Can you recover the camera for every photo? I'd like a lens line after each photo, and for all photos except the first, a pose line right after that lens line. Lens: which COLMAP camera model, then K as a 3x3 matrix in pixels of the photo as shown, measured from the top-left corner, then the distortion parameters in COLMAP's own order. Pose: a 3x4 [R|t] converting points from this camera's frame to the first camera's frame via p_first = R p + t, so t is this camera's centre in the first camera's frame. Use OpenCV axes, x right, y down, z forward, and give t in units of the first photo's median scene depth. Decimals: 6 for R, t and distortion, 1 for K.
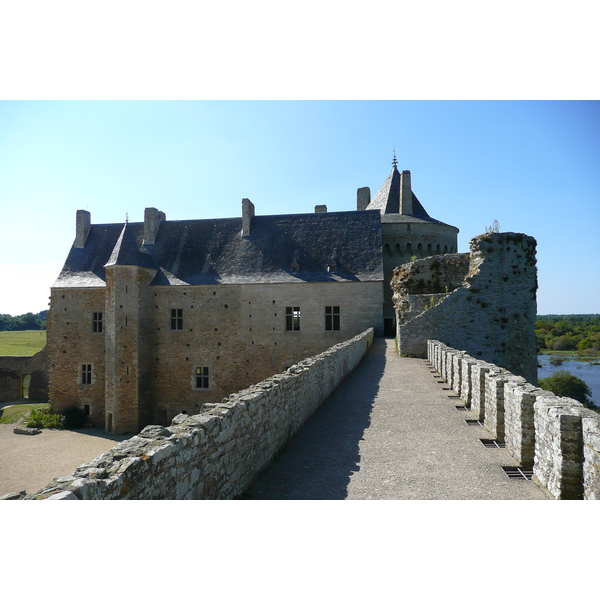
lens RADIAL K [[492.0, 0, 297.6], [0, 492.0, 312.5], [0, 0, 1]] dist [-0.013745, -0.000058]
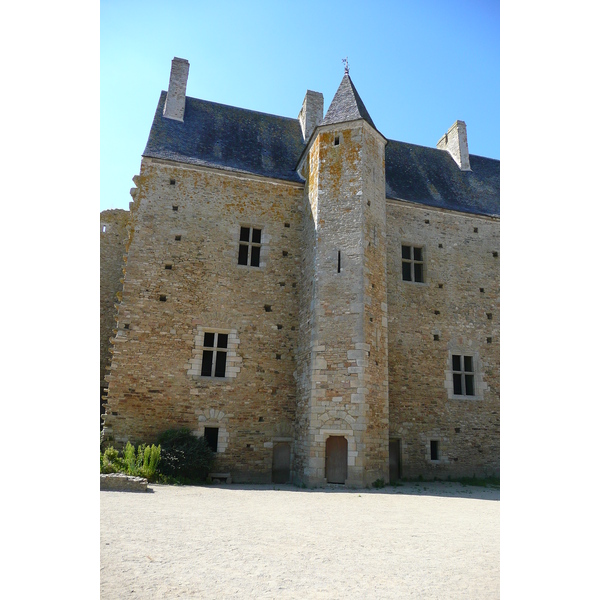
lens RADIAL K [[490.5, 0, 300.0], [0, 490.5, 300.0], [0, 0, 1]] dist [-0.016160, -0.001516]
pose [[0.887819, 0.155592, 0.433092, -0.585070], [-0.044765, 0.965846, -0.255222, 0.195261], [-0.458010, 0.207203, 0.864461, 0.610726]]
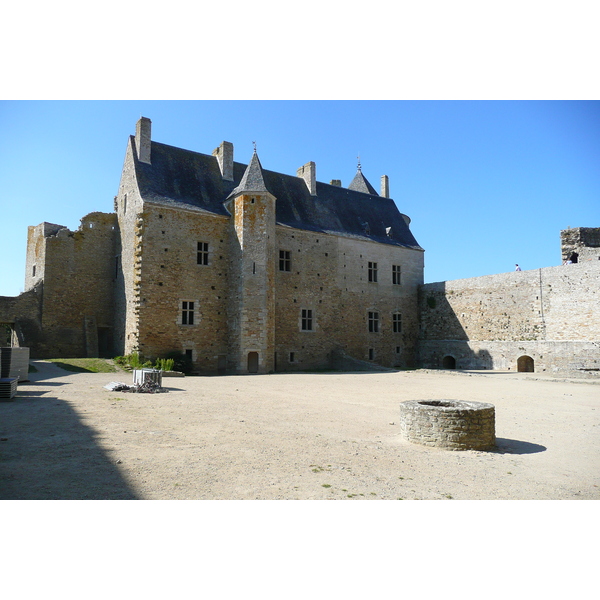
lens RADIAL K [[492.0, 0, 297.6], [0, 492.0, 312.5], [0, 0, 1]] dist [-0.013745, -0.000058]
pose [[0.691200, 0.062664, 0.719942, -0.947663], [-0.016777, 0.997356, -0.070703, 0.189629], [-0.722469, 0.036791, 0.690424, 0.301722]]
